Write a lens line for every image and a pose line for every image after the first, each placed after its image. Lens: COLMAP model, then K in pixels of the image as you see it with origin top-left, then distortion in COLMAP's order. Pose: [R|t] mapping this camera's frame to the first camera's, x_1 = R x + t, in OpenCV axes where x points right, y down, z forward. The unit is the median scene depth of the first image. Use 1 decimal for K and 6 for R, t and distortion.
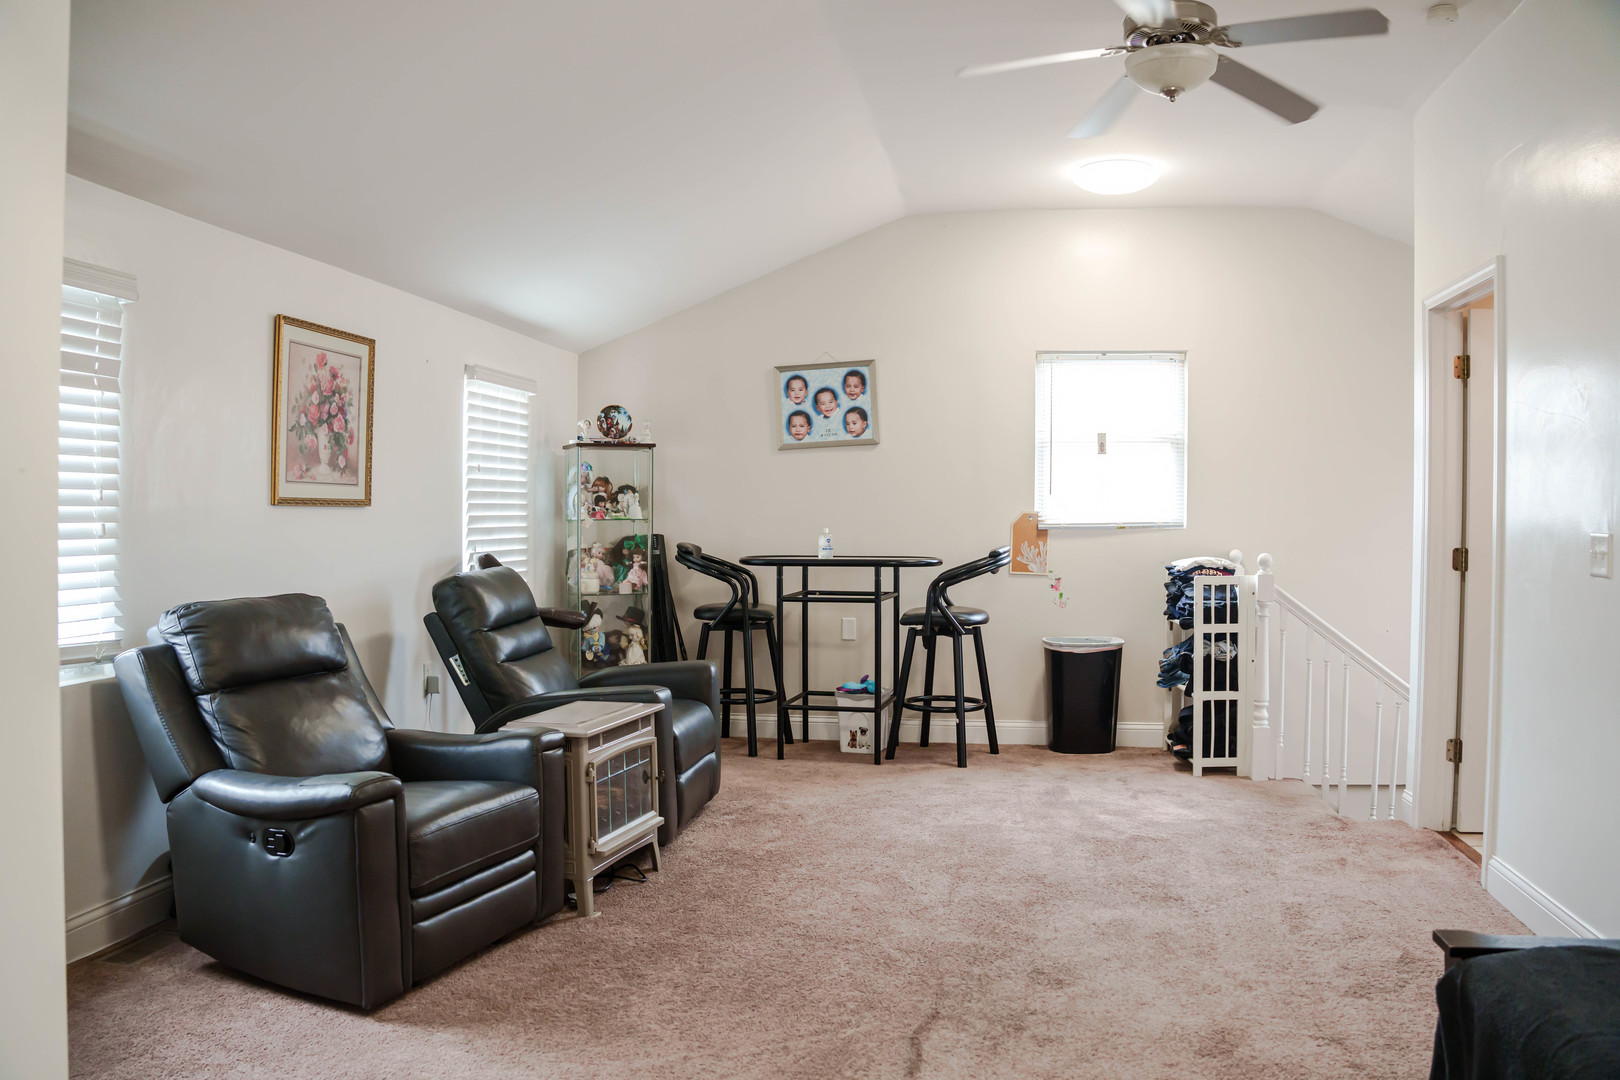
lens RADIAL K [[1279.1, 0, 813.5], [0, 1279.1, 534.7], [0, 0, 1]] dist [-0.188566, 0.127208]
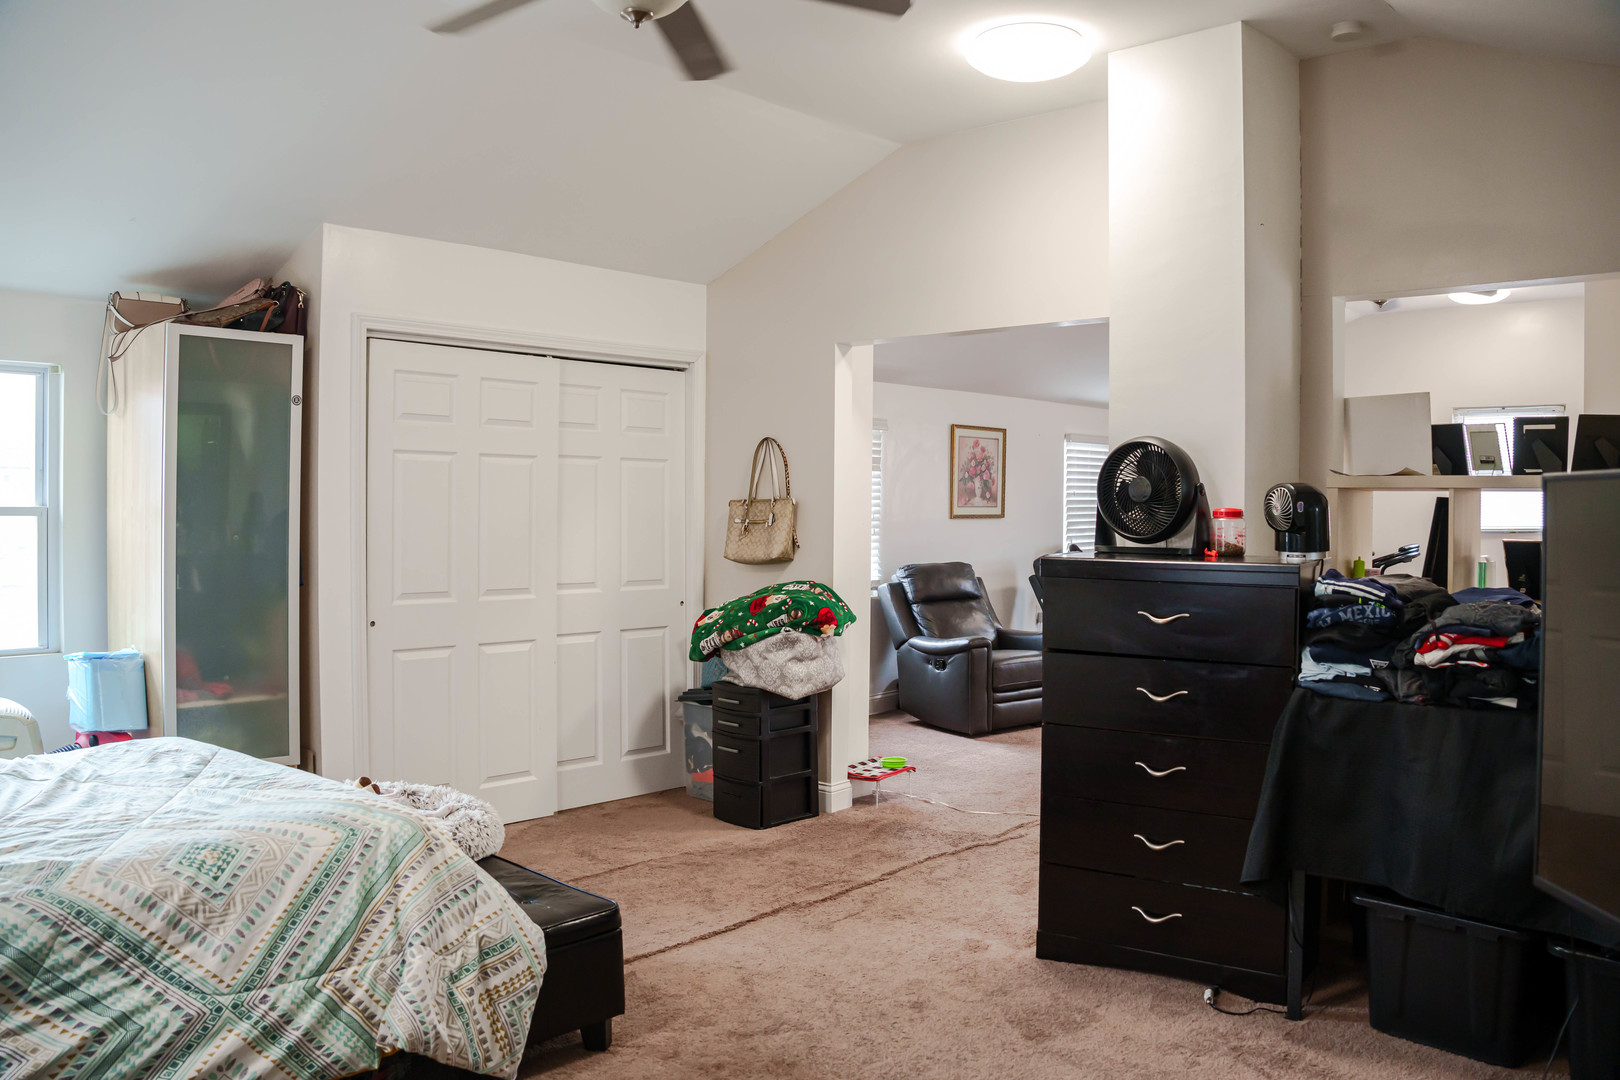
lens RADIAL K [[1279.1, 0, 813.5], [0, 1279.1, 534.7], [0, 0, 1]] dist [-0.188566, 0.127208]
pose [[0.847463, 0.014002, -0.530670, 0.542004], [-0.008515, 0.999882, 0.012785, -0.025482], [0.530787, -0.006316, 0.847482, -0.999466]]
